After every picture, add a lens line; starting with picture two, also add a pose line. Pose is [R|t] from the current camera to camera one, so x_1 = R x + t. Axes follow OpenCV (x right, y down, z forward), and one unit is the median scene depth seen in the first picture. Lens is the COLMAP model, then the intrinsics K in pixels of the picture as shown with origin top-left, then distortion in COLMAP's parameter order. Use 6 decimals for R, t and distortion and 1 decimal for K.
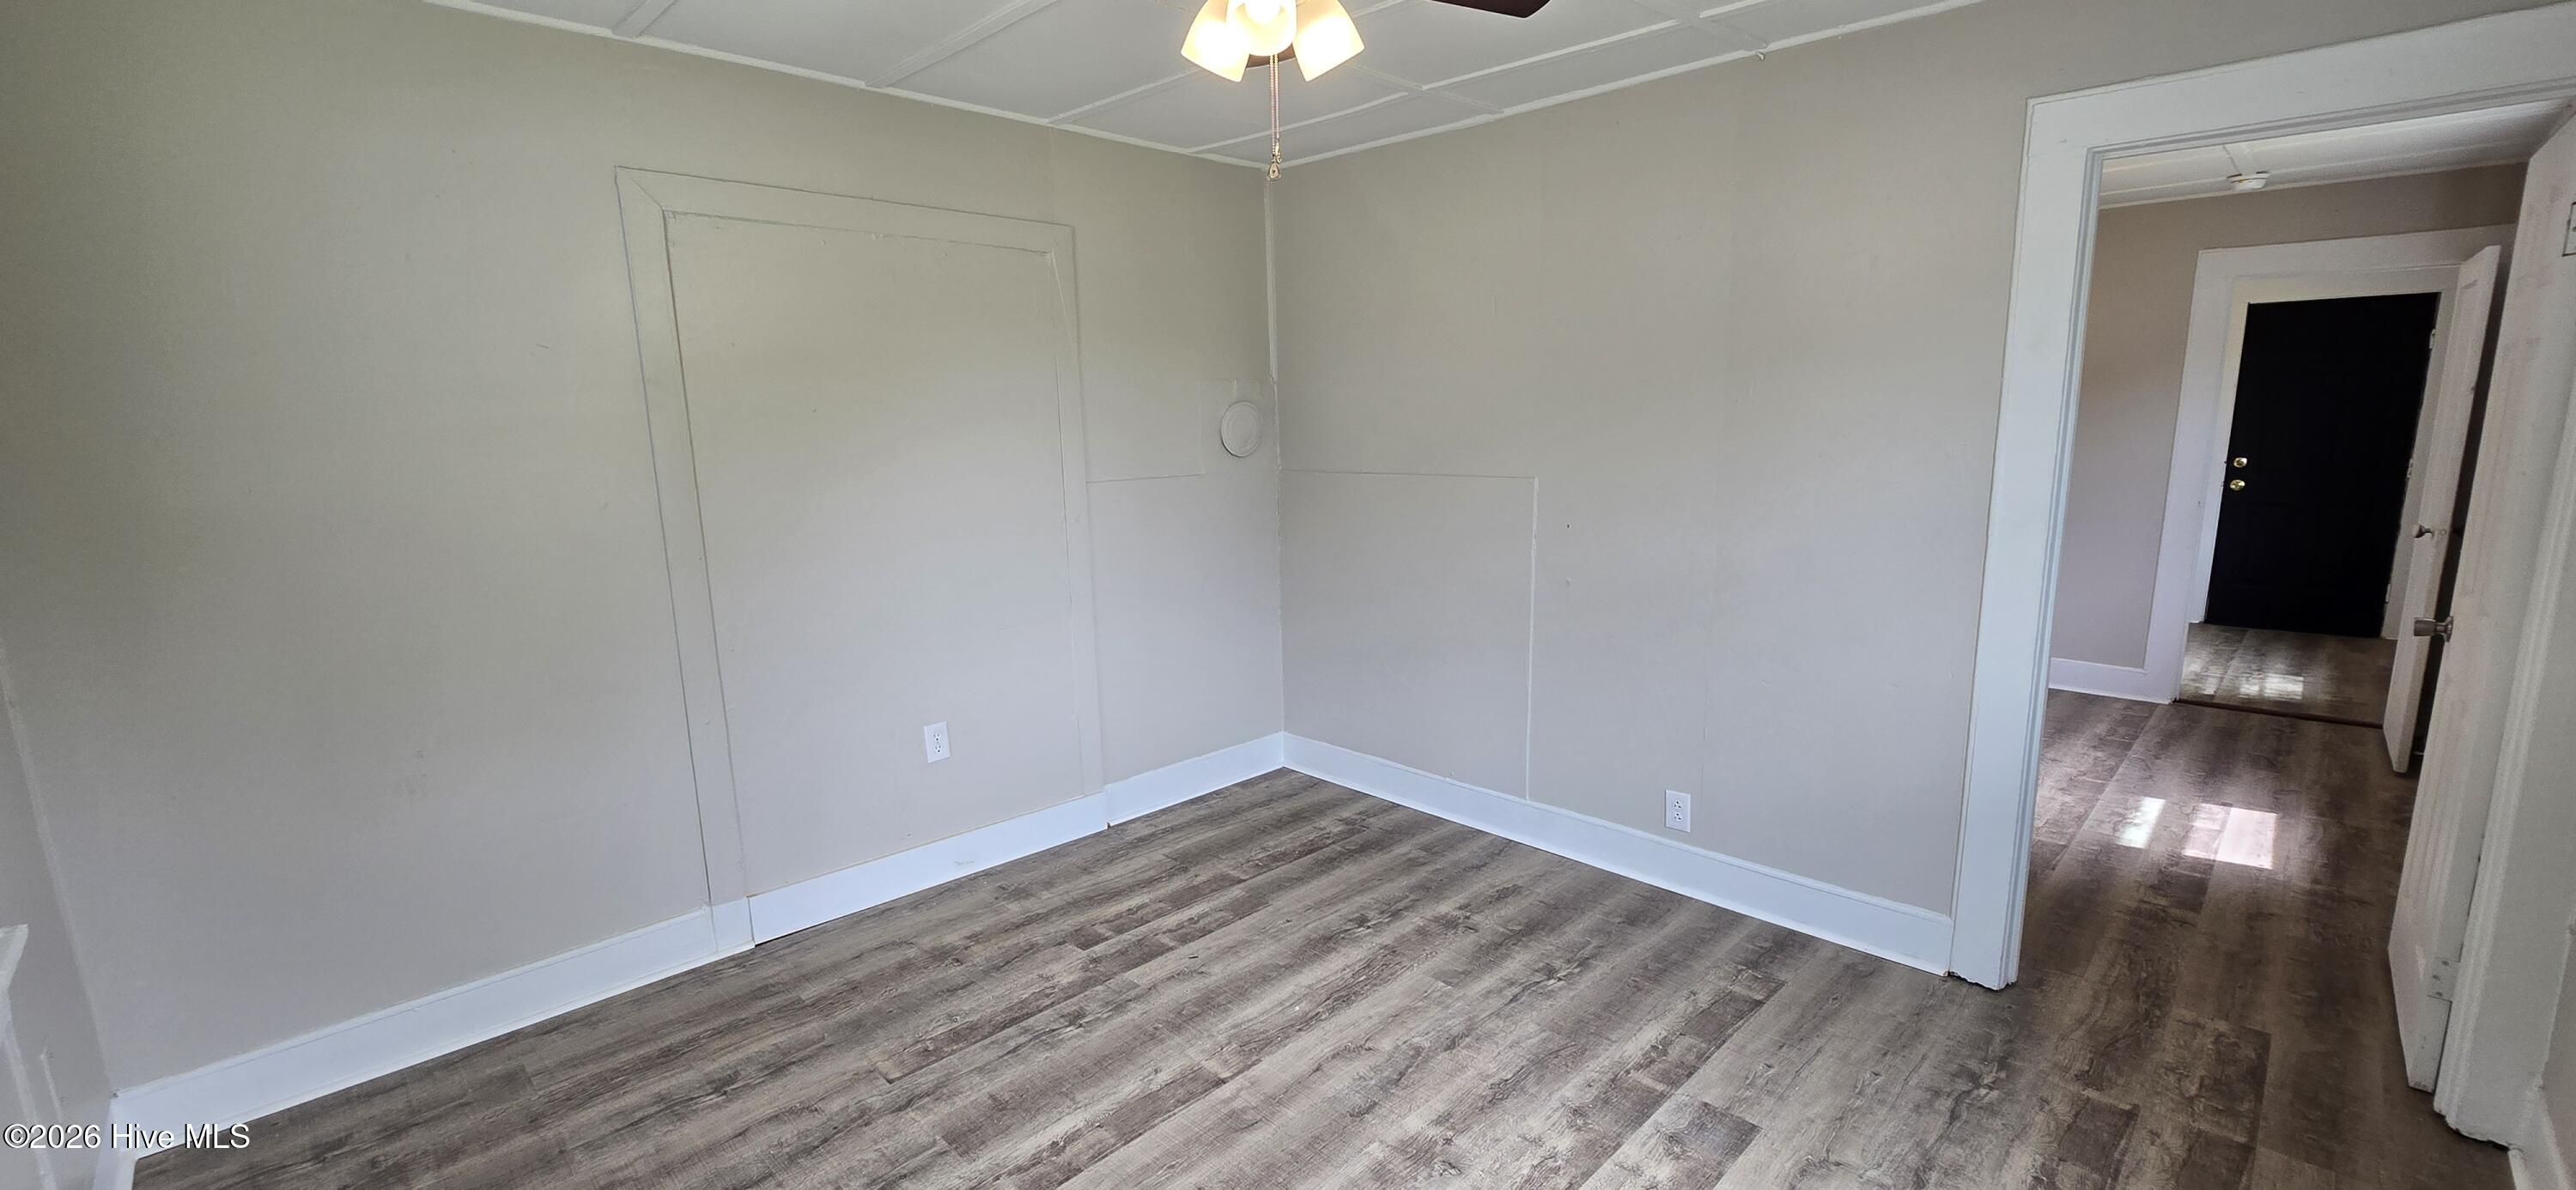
lens RADIAL K [[1062.6, 0, 1240.4], [0, 1062.6, 591.1], [0, 0, 1]] dist [-0.004845, -0.001993]
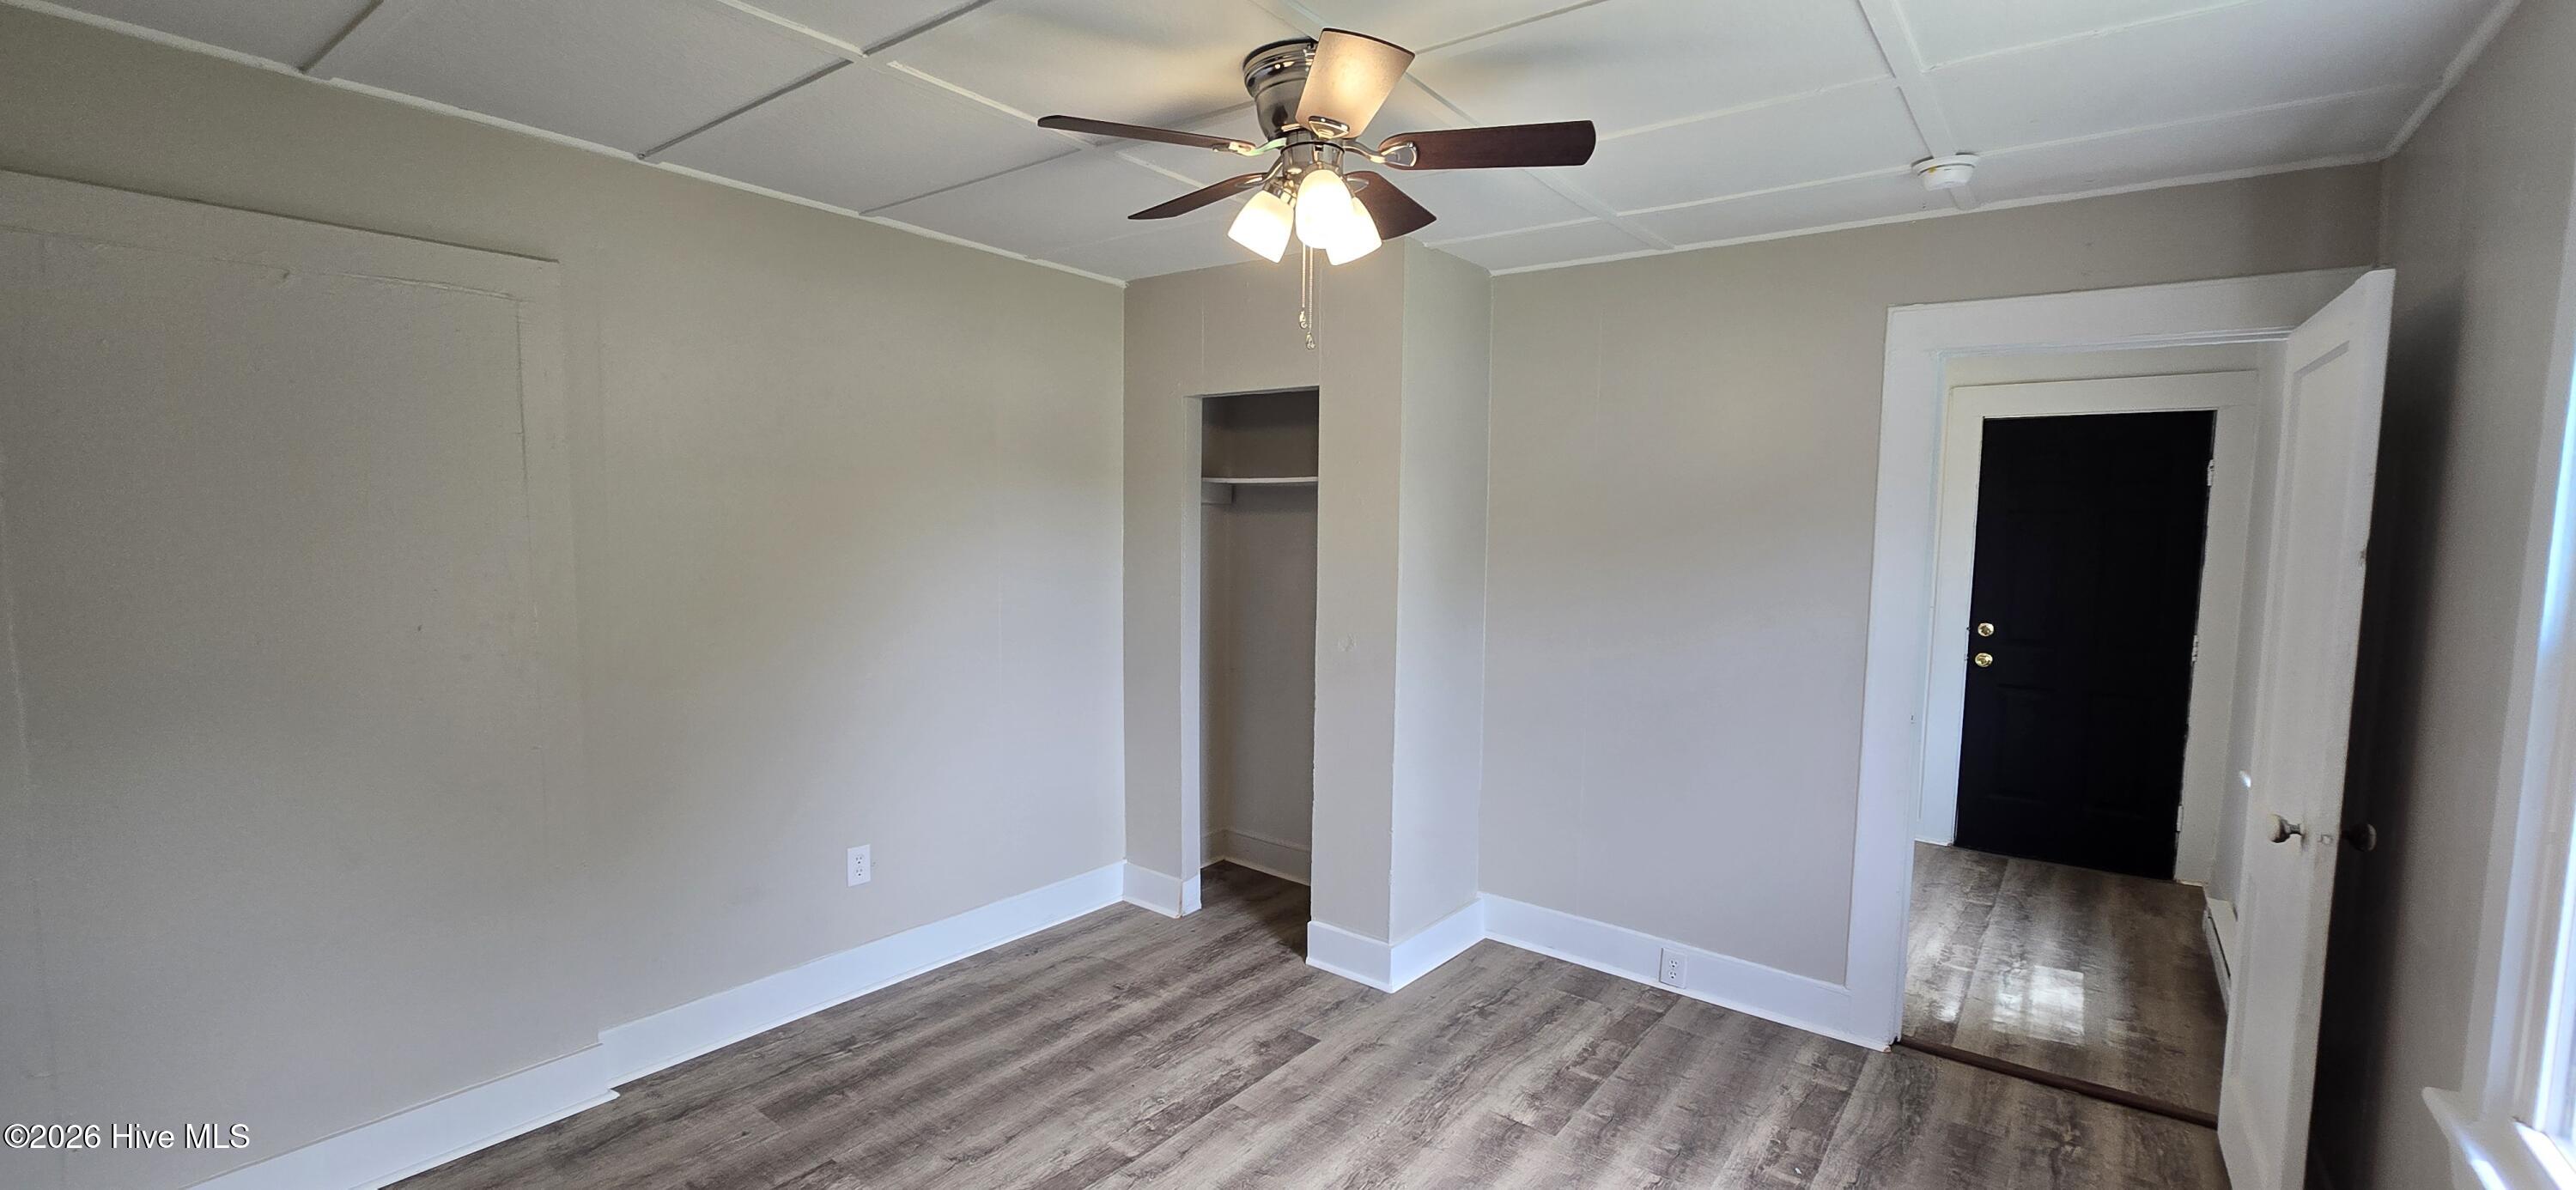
lens RADIAL K [[1062.6, 0, 1252.0], [0, 1062.6, 604.5], [0, 0, 1]] dist [-0.004845, -0.001993]
pose [[0.990953, 0.020276, 0.132672, 0.427323], [-0.008068, 0.995734, -0.091913, -0.085096], [-0.133970, 0.090011, 0.986889, 0.422720]]
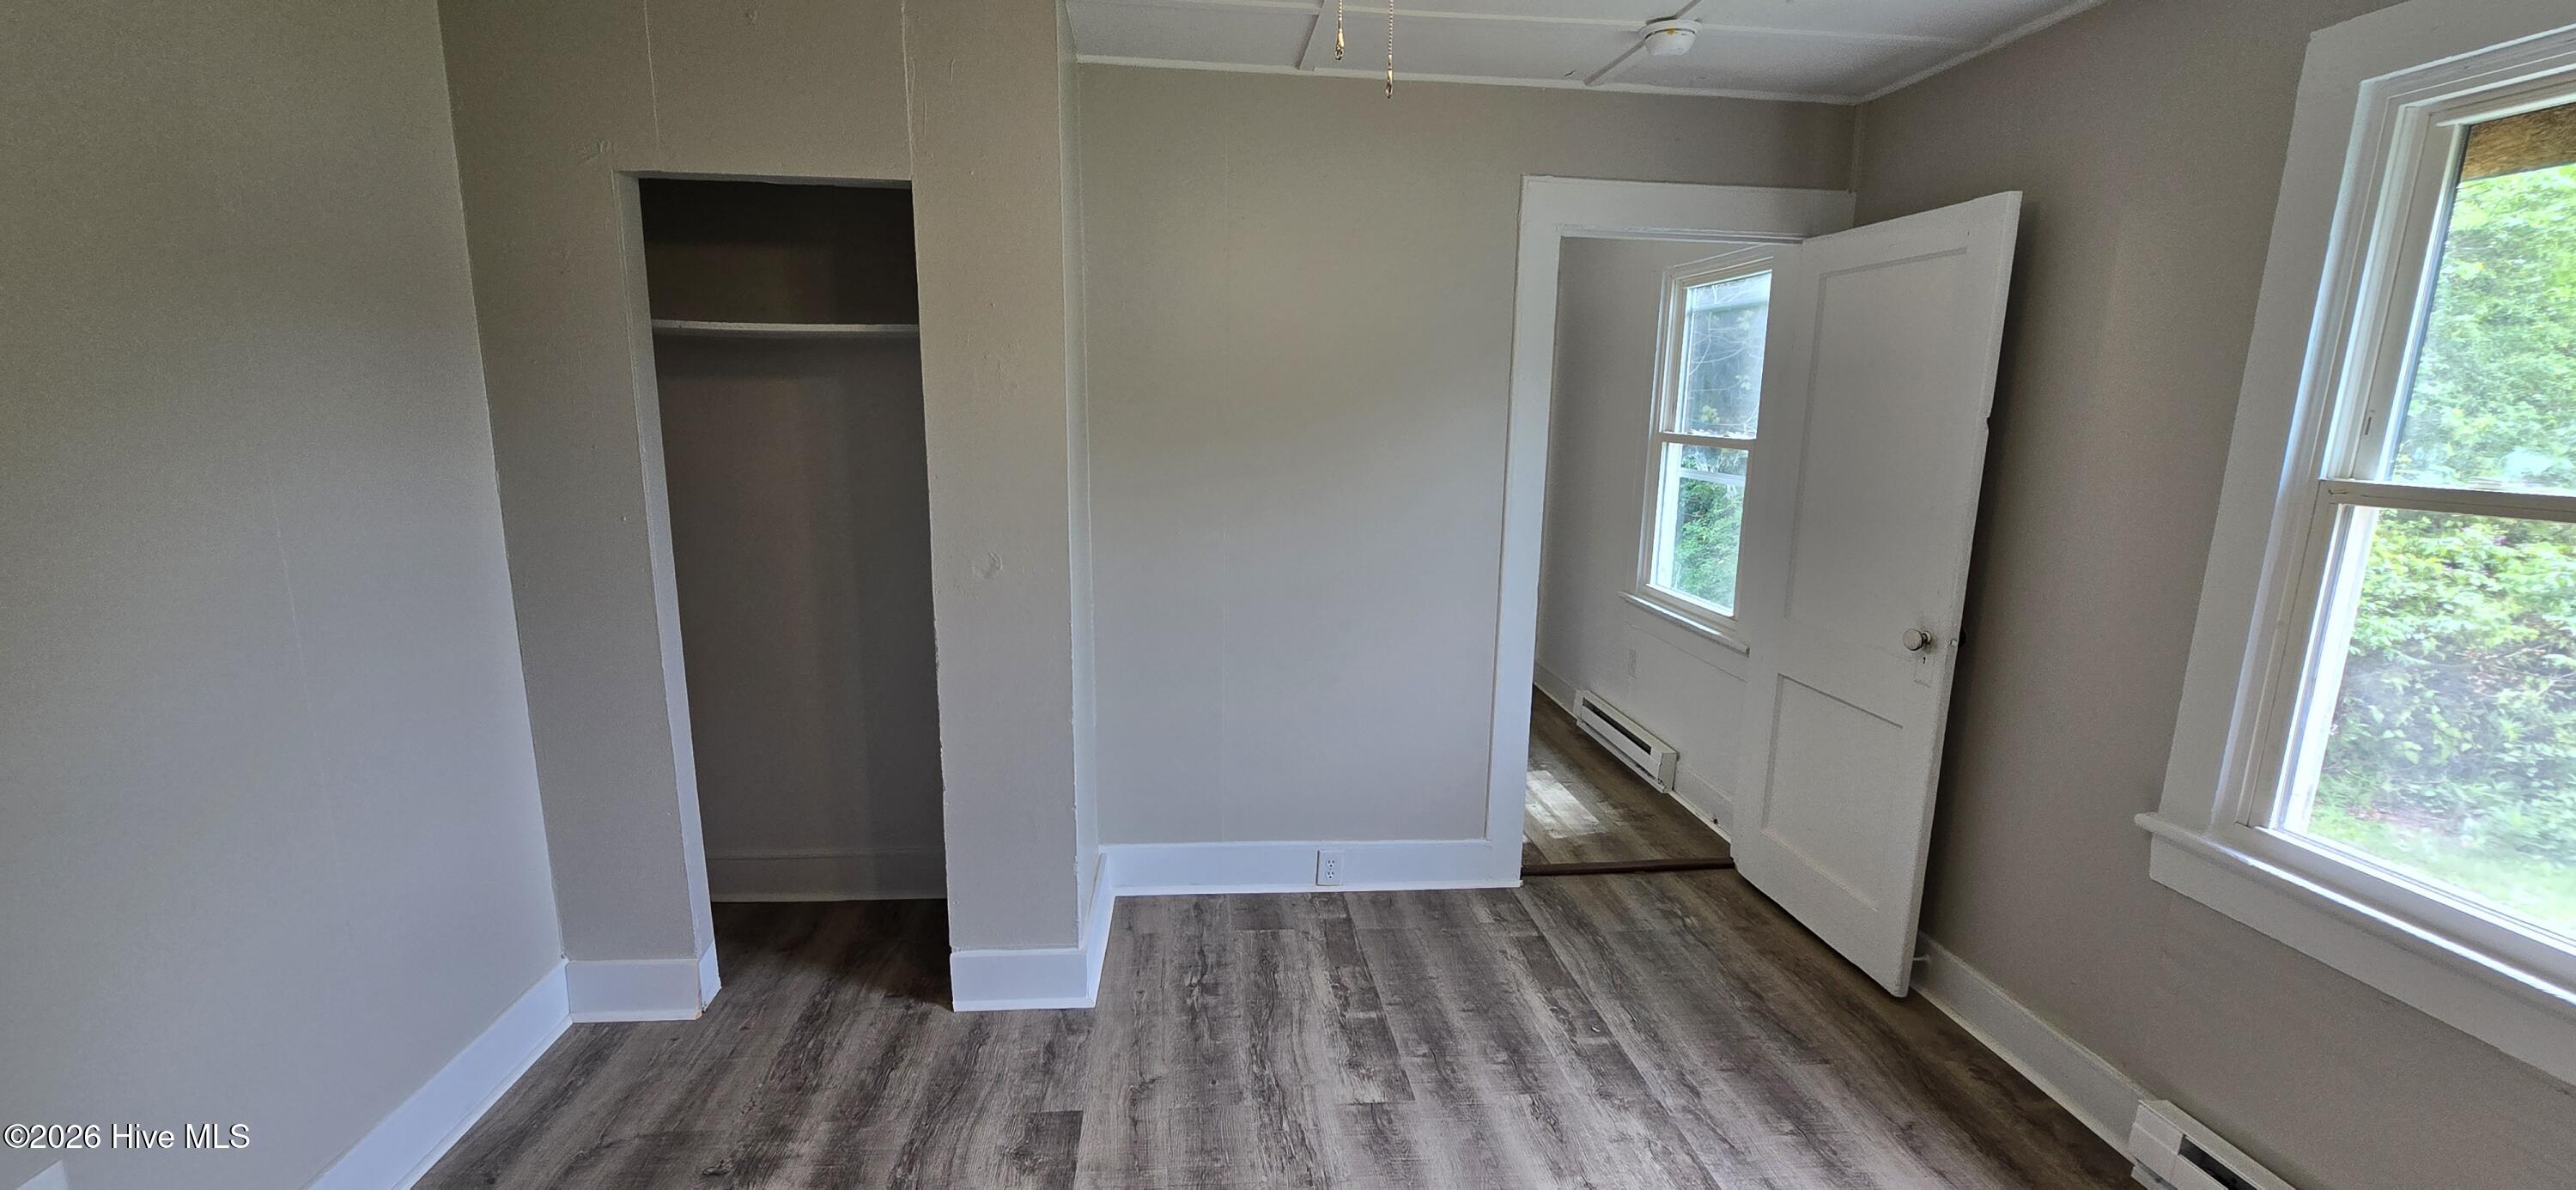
lens RADIAL K [[1062.6, 0, 1293.3], [0, 1062.6, 621.7], [0, 0, 1]] dist [-0.004845, -0.001993]
pose [[0.615935, -0.130639, 0.776890, 0.291118], [0.109842, 0.990763, 0.079518, -0.121406], [-0.780102, 0.036357, 0.624596, 0.674716]]
